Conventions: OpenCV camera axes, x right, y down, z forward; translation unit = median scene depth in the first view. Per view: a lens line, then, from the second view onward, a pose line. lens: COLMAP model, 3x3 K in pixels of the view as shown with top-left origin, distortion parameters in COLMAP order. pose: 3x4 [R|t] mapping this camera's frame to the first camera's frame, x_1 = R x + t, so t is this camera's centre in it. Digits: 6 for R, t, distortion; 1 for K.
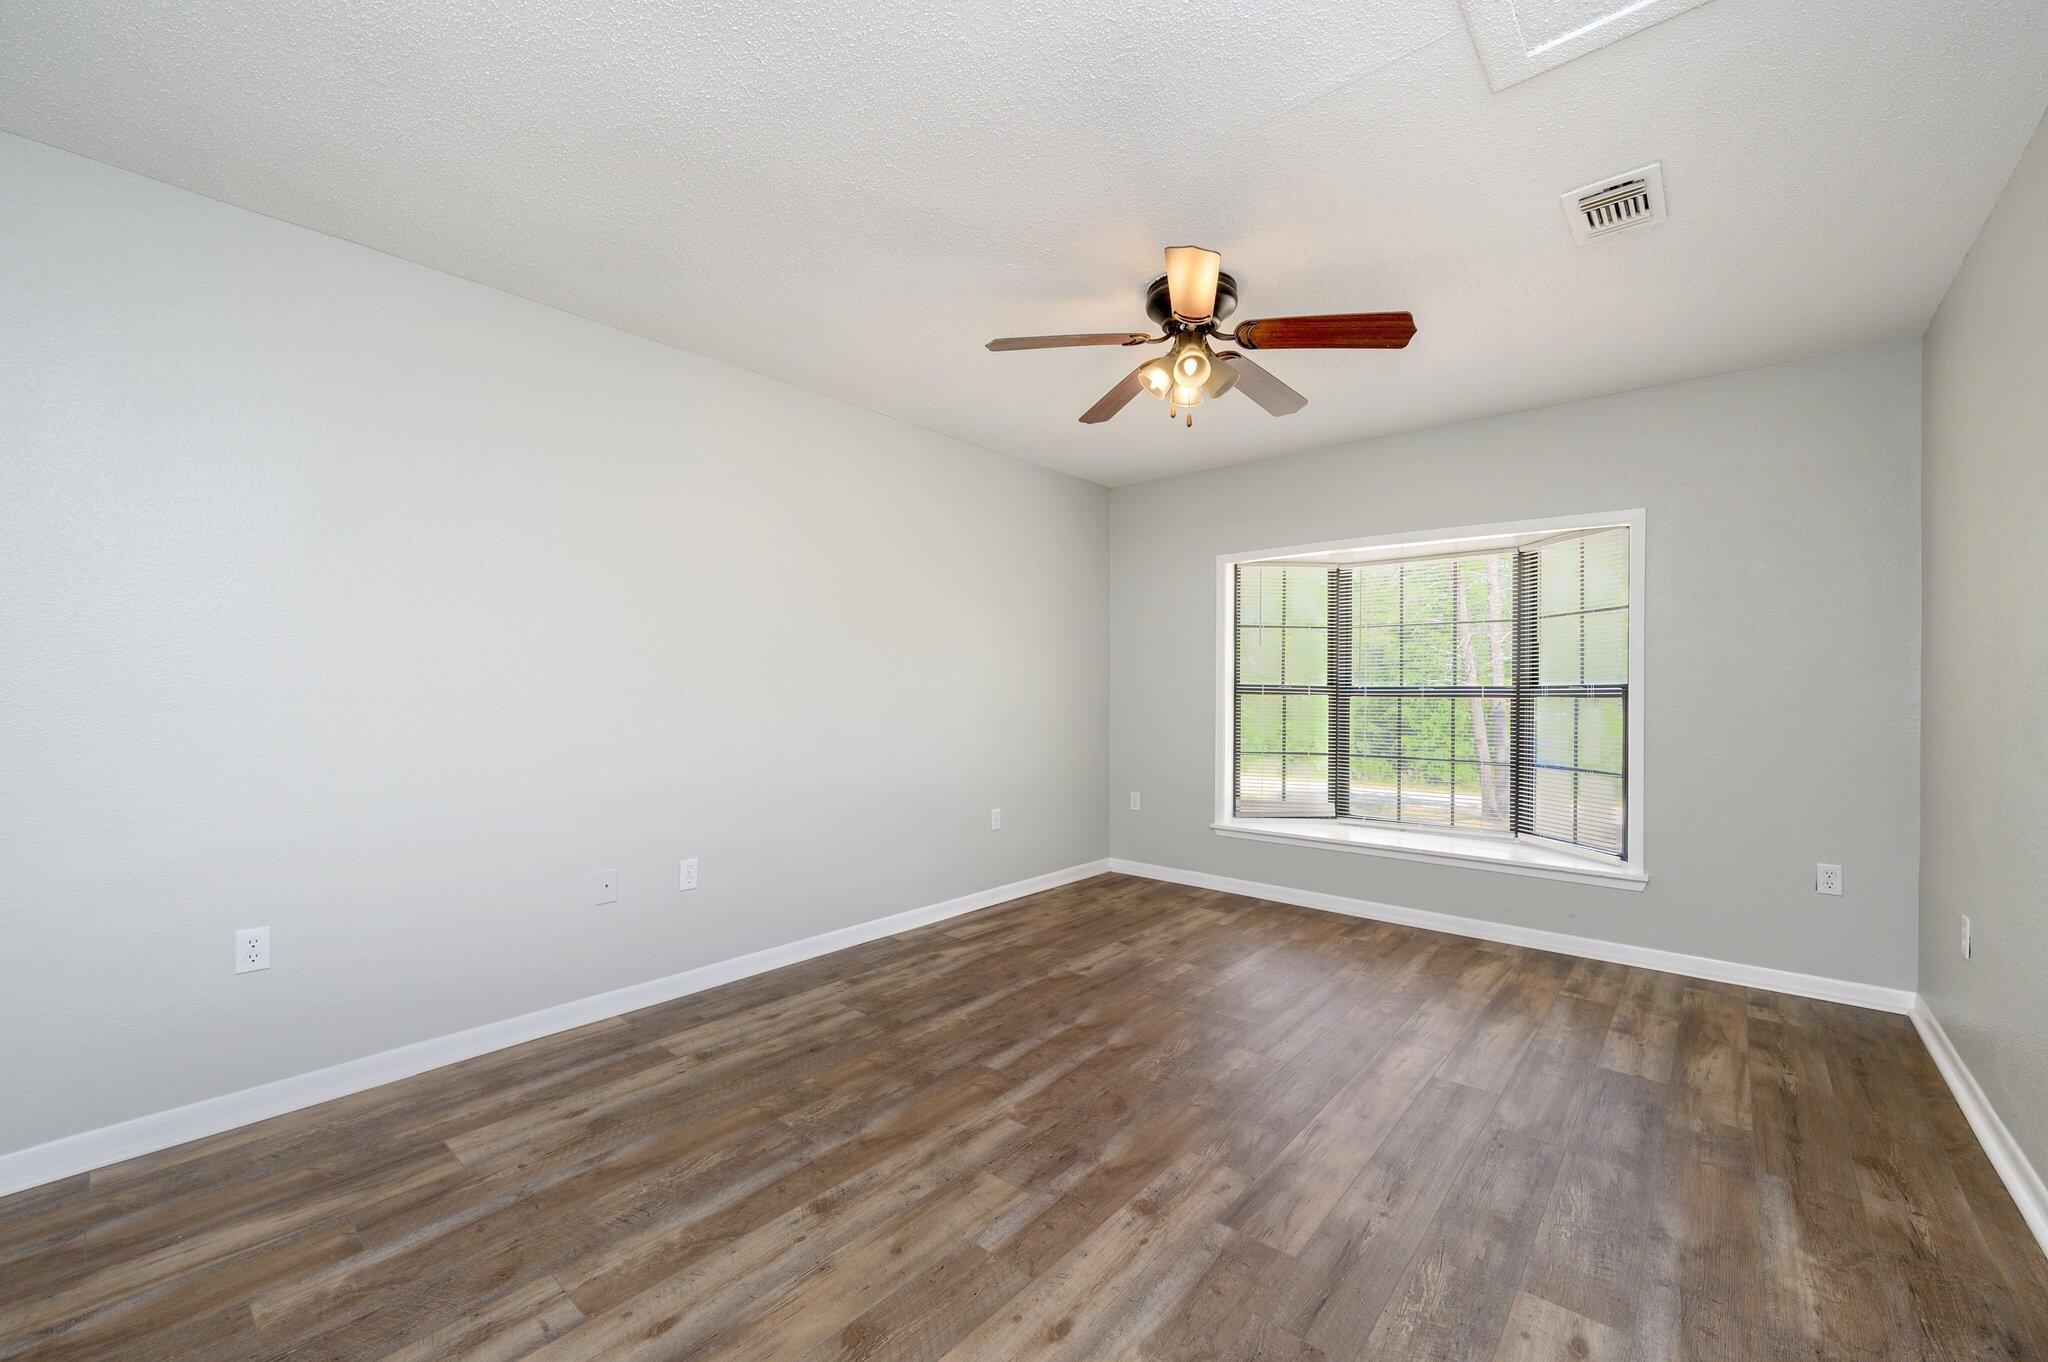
lens RADIAL K [[812.5, 0, 1012.8], [0, 812.5, 675.5], [0, 0, 1]] dist [-0.002950, 0.001060]
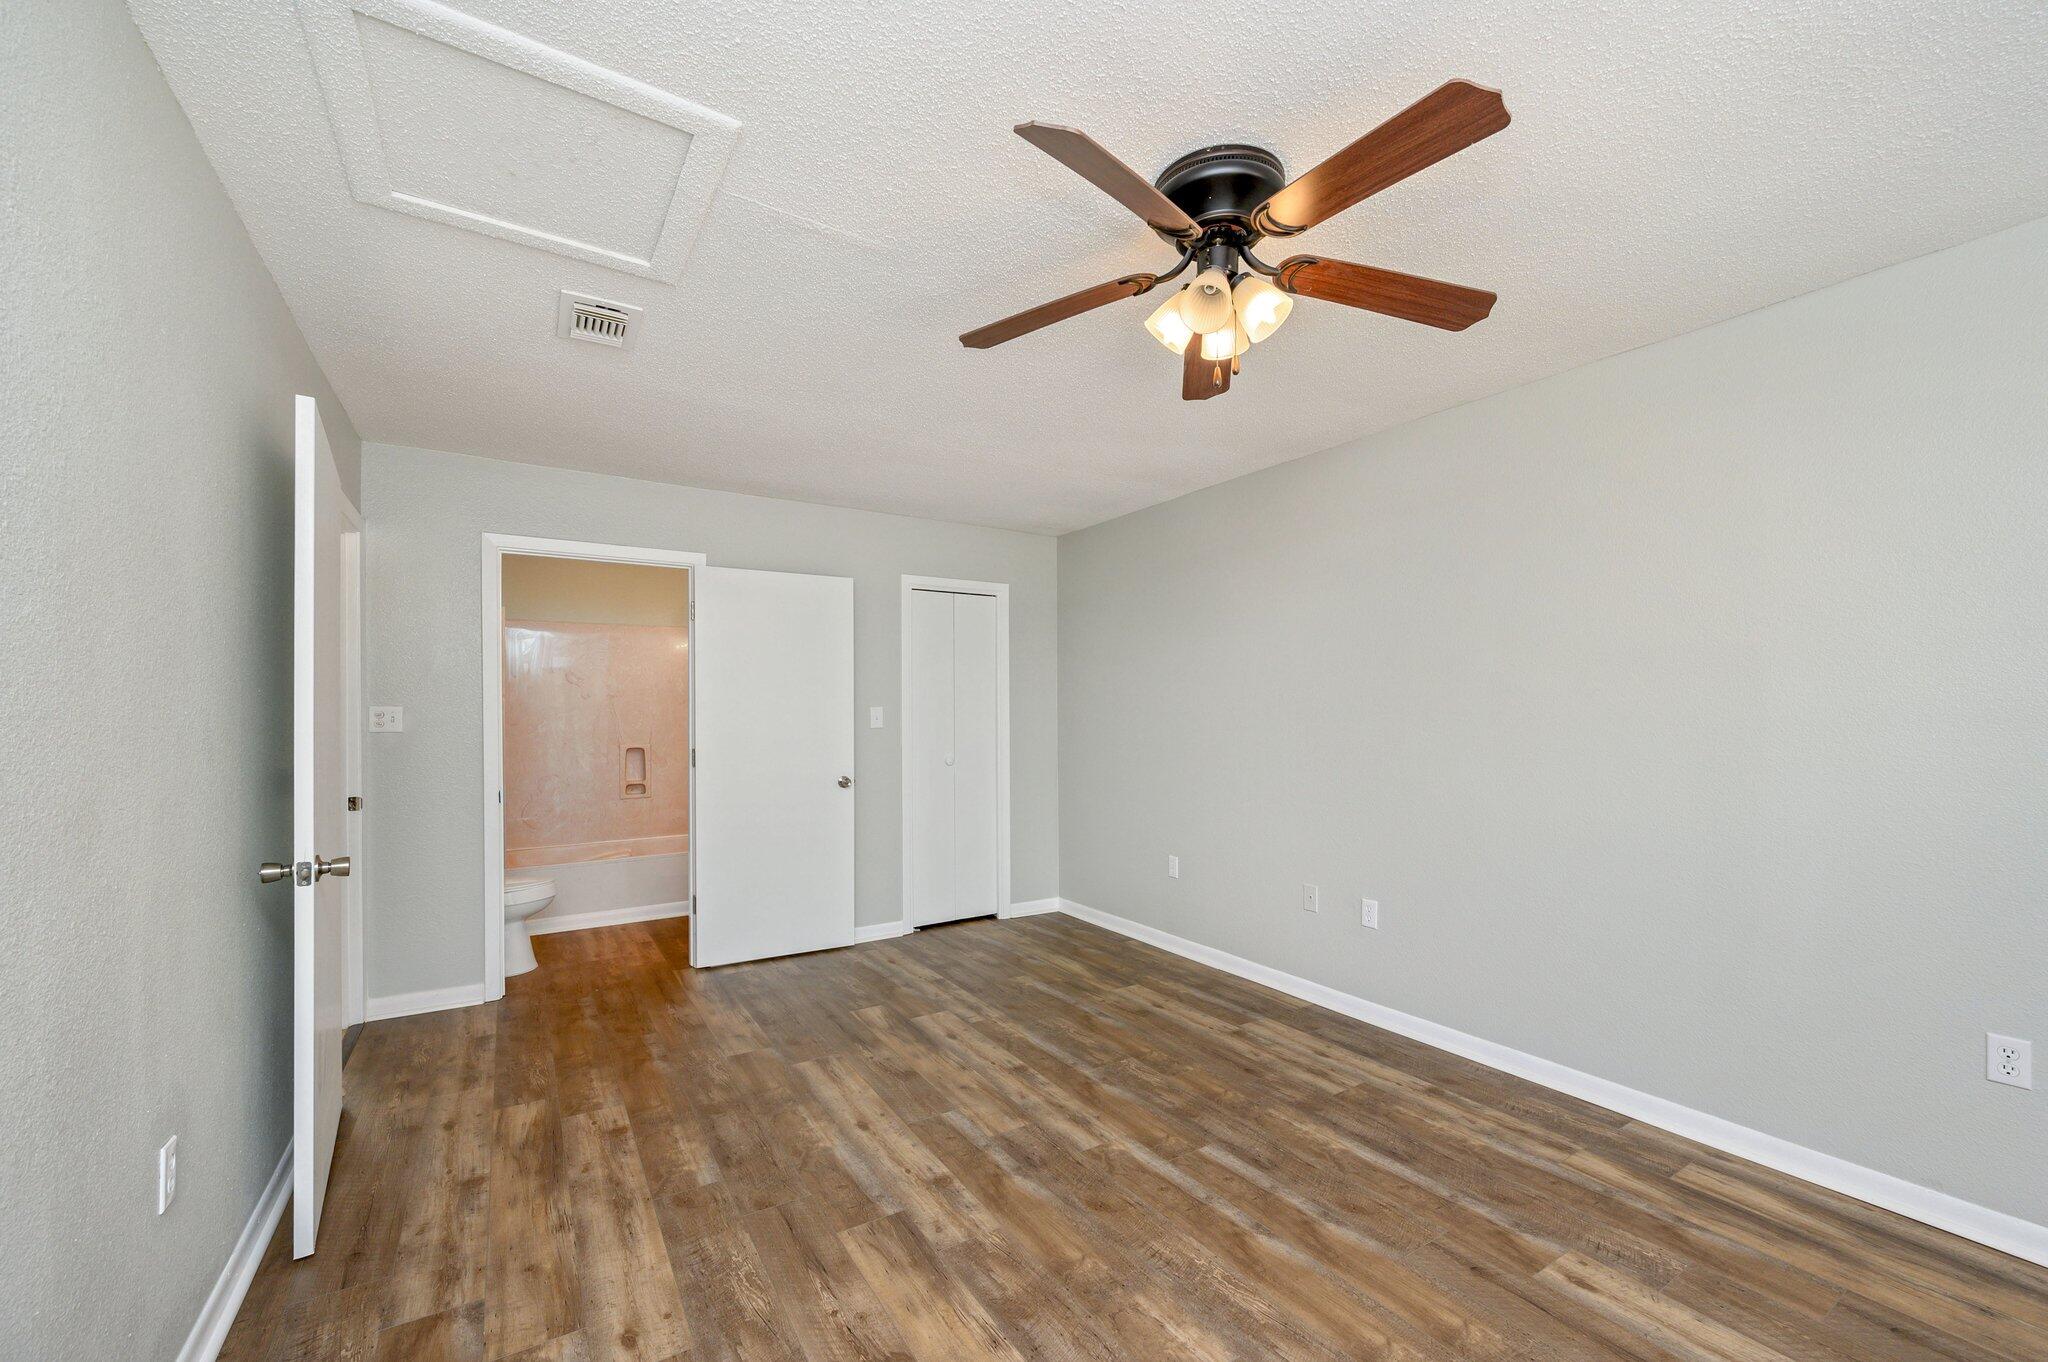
lens RADIAL K [[812.5, 0, 1011.4], [0, 812.5, 698.7], [0, 0, 1]] dist [-0.002950, 0.001060]
pose [[-0.291436, -0.020843, -0.956363, 1.026940], [0.014293, 0.999556, -0.026140, -0.017085], [0.956484, -0.021287, -0.291008, 1.161301]]
